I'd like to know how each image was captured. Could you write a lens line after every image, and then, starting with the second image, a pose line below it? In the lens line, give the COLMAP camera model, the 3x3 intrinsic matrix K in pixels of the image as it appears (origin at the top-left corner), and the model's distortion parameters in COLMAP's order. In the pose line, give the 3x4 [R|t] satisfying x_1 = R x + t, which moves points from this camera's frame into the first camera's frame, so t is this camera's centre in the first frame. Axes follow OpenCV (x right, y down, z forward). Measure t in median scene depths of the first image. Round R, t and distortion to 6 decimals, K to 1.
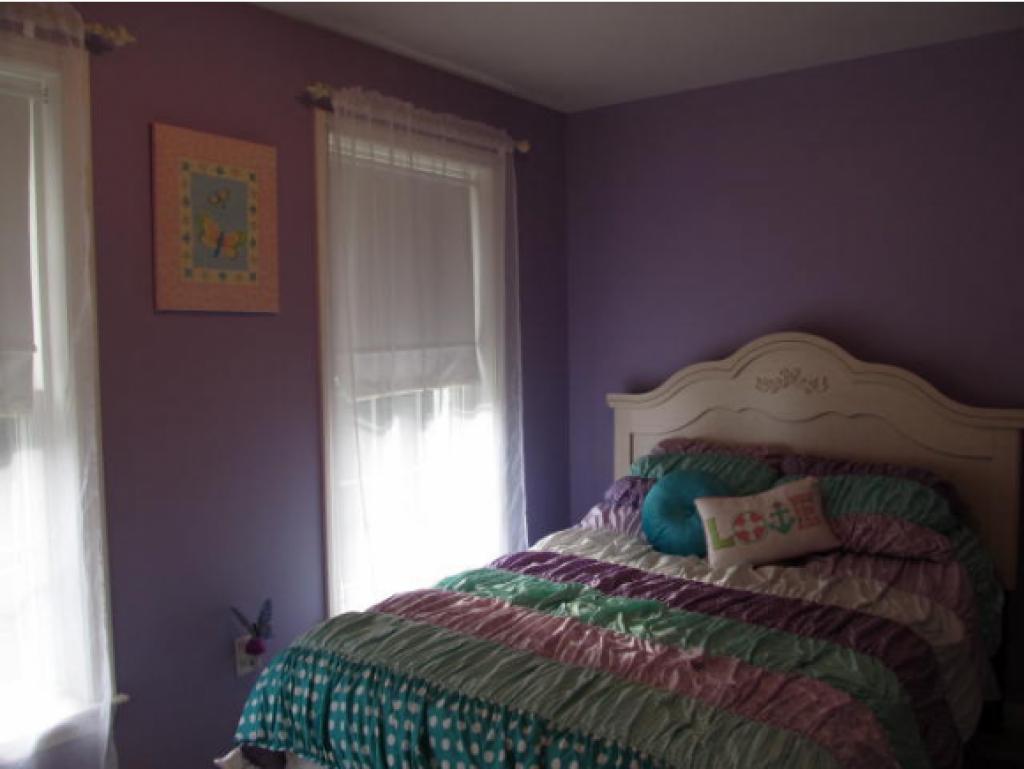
lens RADIAL K [[849.2, 0, 512.0], [0, 849.2, 384.5], [0, 0, 1]] dist [-0.054101, 0.003088]
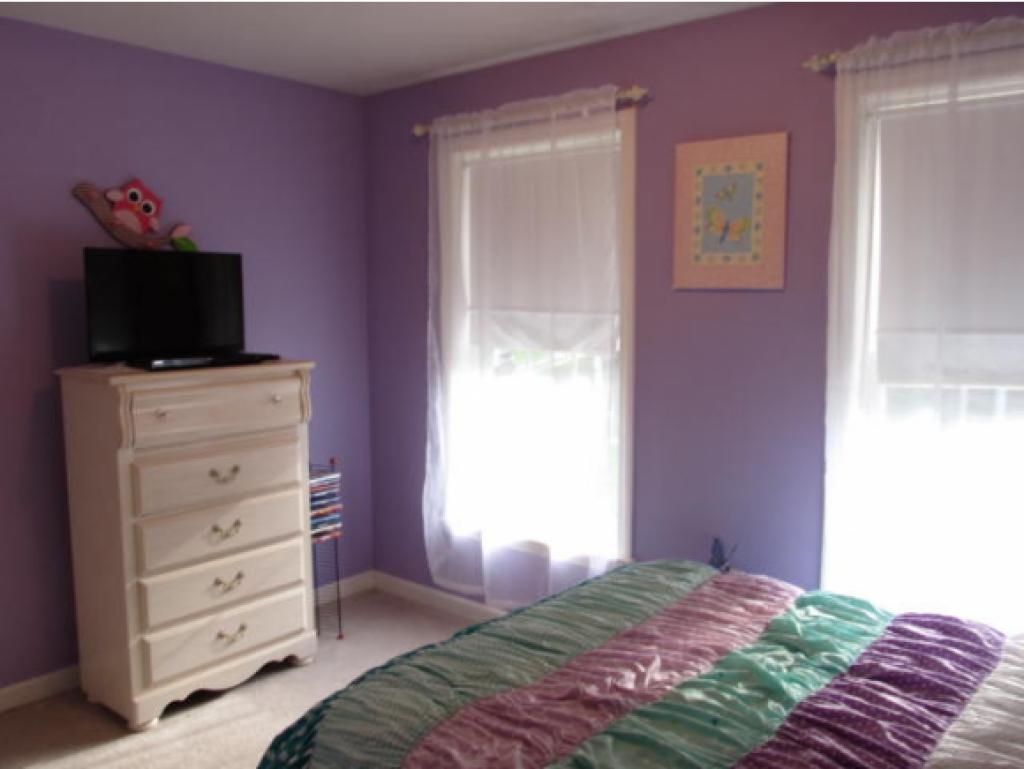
lens RADIAL K [[849.2, 0, 512.0], [0, 849.2, 384.5], [0, 0, 1]] dist [-0.054101, 0.003088]
pose [[-0.052808, 0.119167, -0.991469, 0.866942], [-0.054644, 0.991022, 0.122024, -0.082131], [0.997108, 0.060622, -0.045822, 0.767855]]
